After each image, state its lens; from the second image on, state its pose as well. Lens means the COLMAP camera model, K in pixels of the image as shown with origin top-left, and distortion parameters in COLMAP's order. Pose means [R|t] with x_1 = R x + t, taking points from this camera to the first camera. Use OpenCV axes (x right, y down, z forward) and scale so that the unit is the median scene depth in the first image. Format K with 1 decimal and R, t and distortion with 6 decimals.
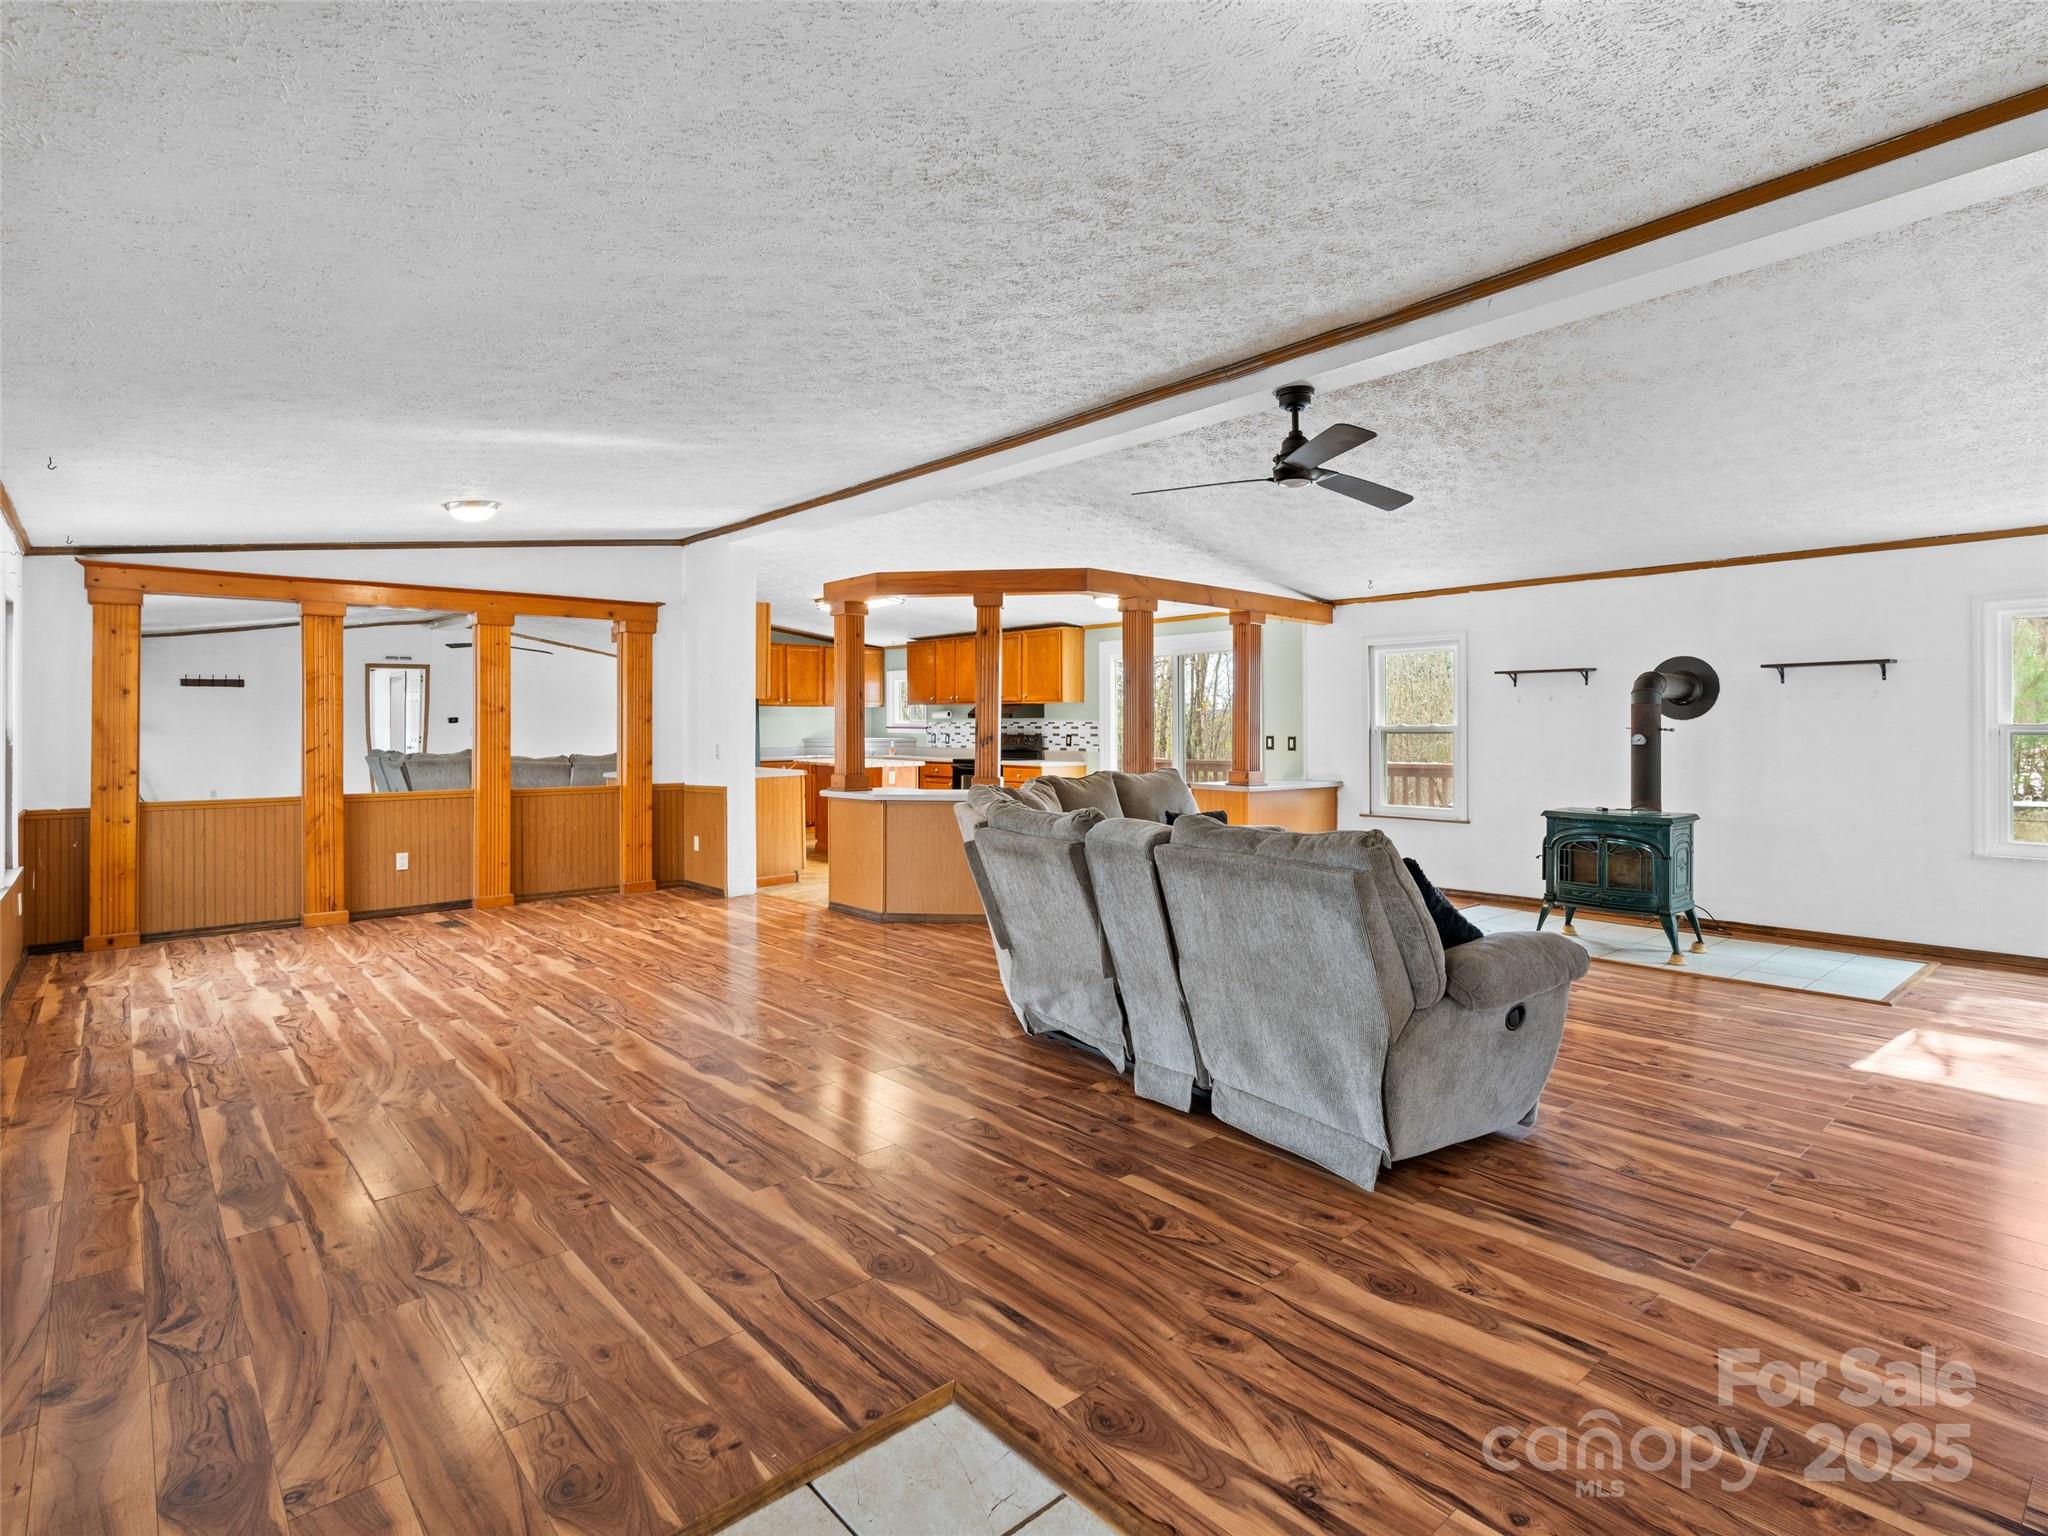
lens RADIAL K [[1039.7, 0, 1016.9], [0, 1039.7, 726.2], [0, 0, 1]] dist [-0.009978, 0.002006]
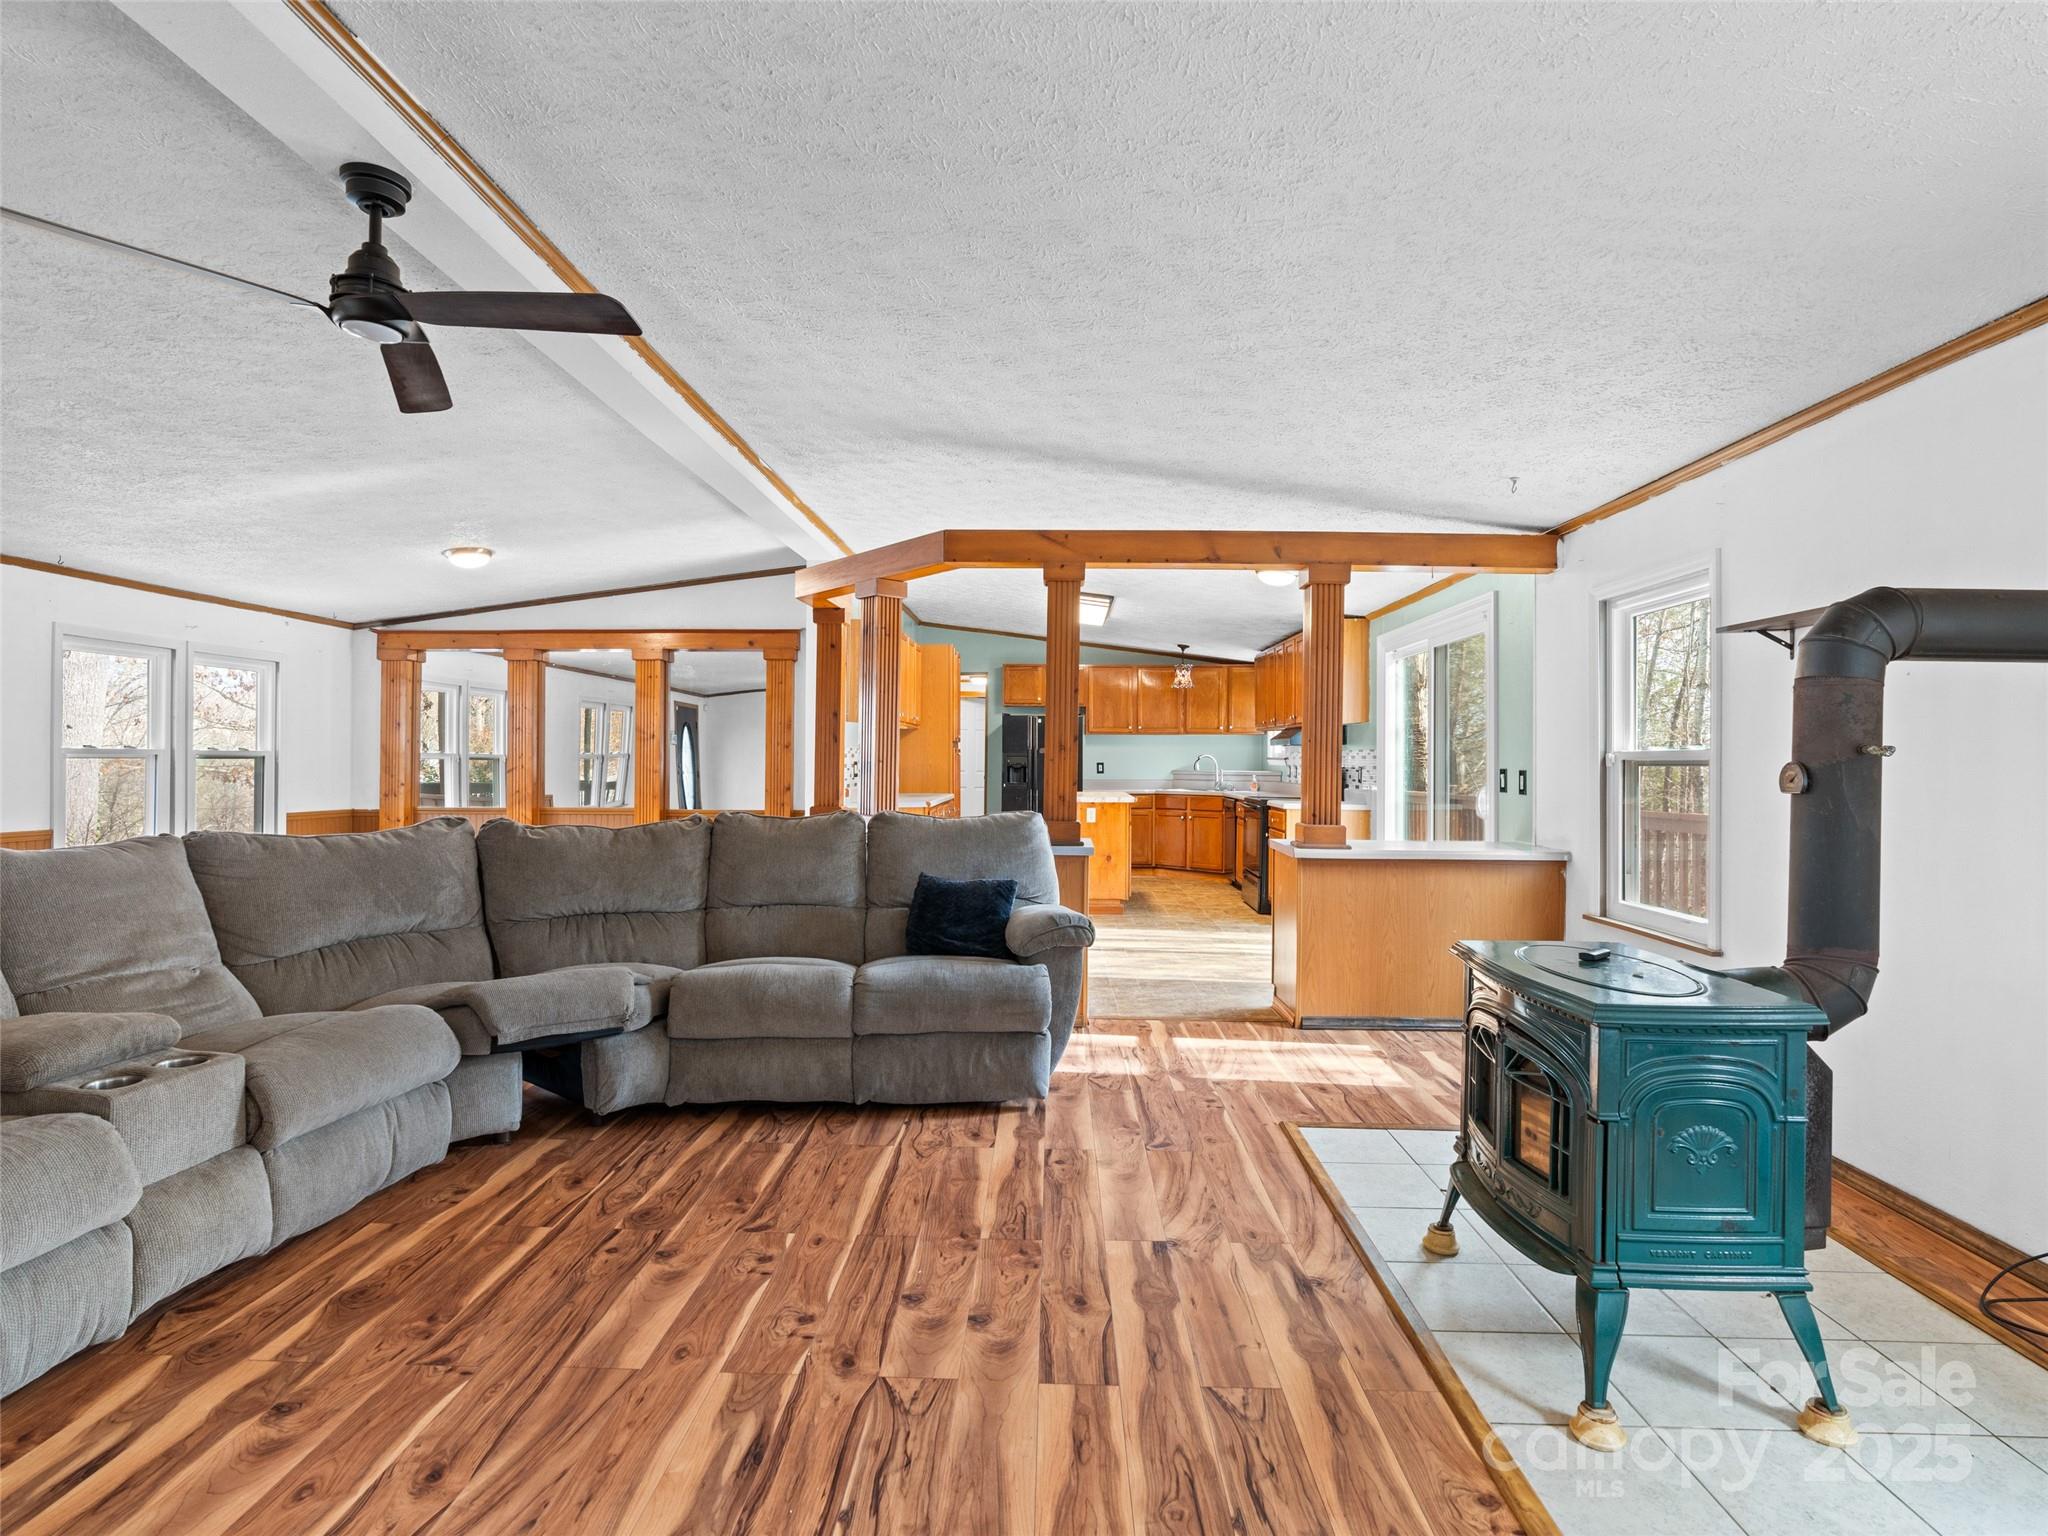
lens RADIAL K [[1037.5, 0, 1021.9], [0, 1037.5, 747.2], [0, 0, 1]] dist [-0.003231, 0.001415]
pose [[0.737215, -0.004767, -0.675642, 0.633331], [-0.005996, 0.999890, -0.013597, 0.009223], [0.675632, 0.014075, 0.737105, 0.540515]]
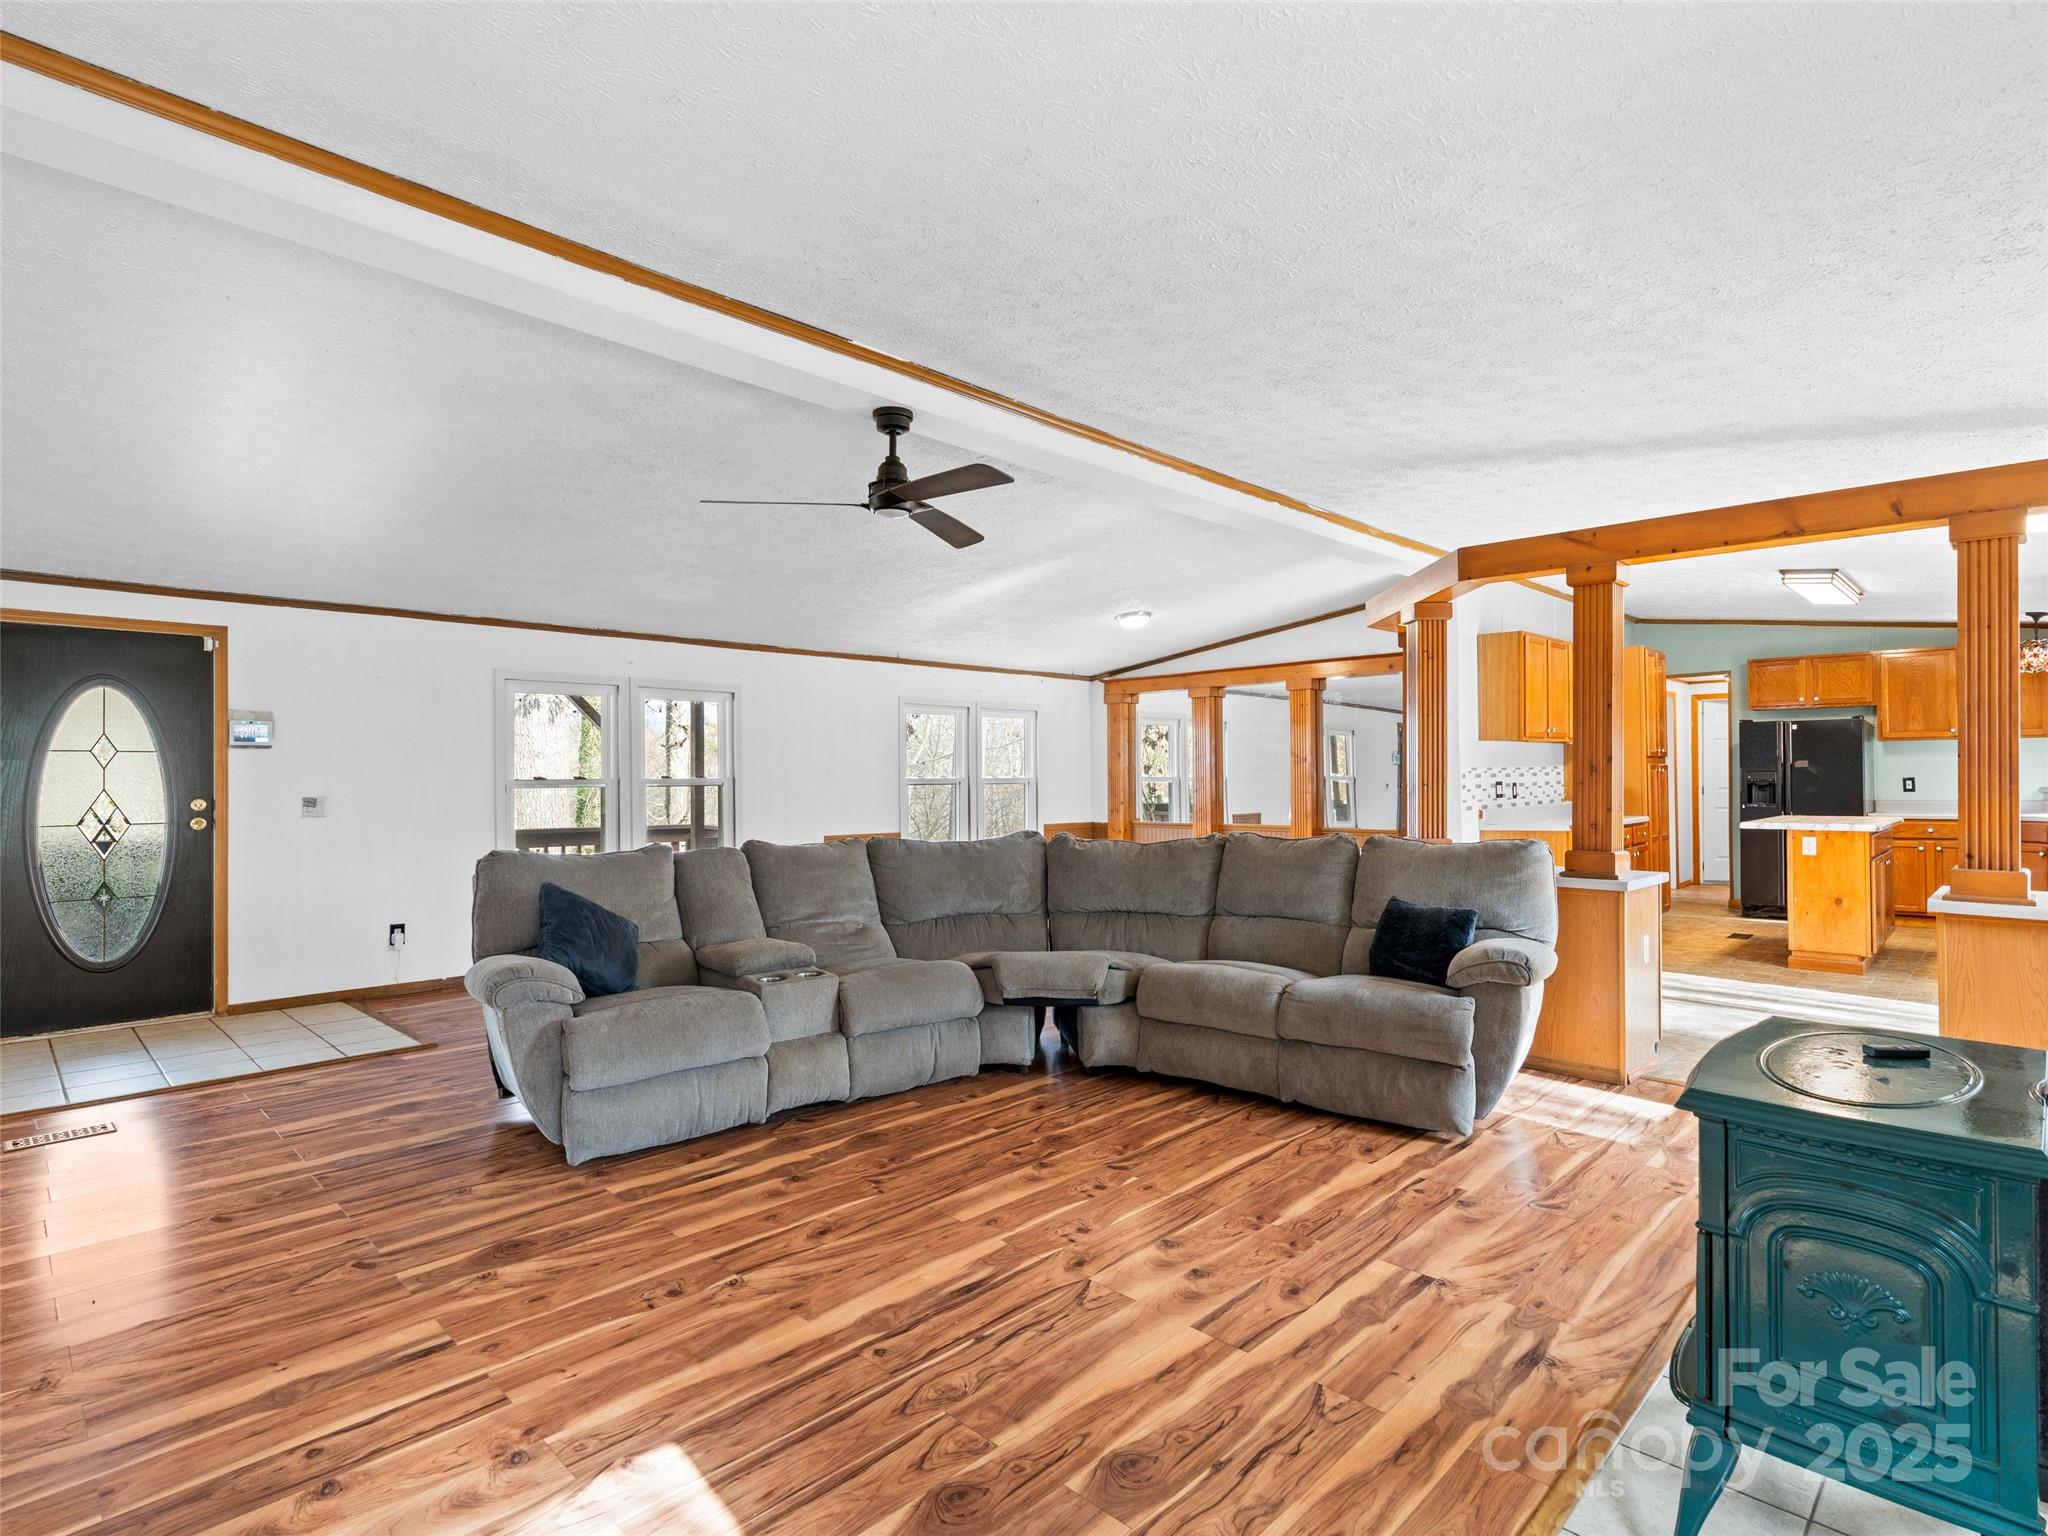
lens RADIAL K [[1038.6, 0, 1023.0], [0, 1038.6, 762.0], [0, 0, 1]] dist [-0.008112, 0.001757]
pose [[0.078083, -0.014437, -0.996842, 0.793421], [0.006842, 0.999879, -0.013945, 0.000591], [0.996923, -0.005732, 0.078172, 0.692969]]
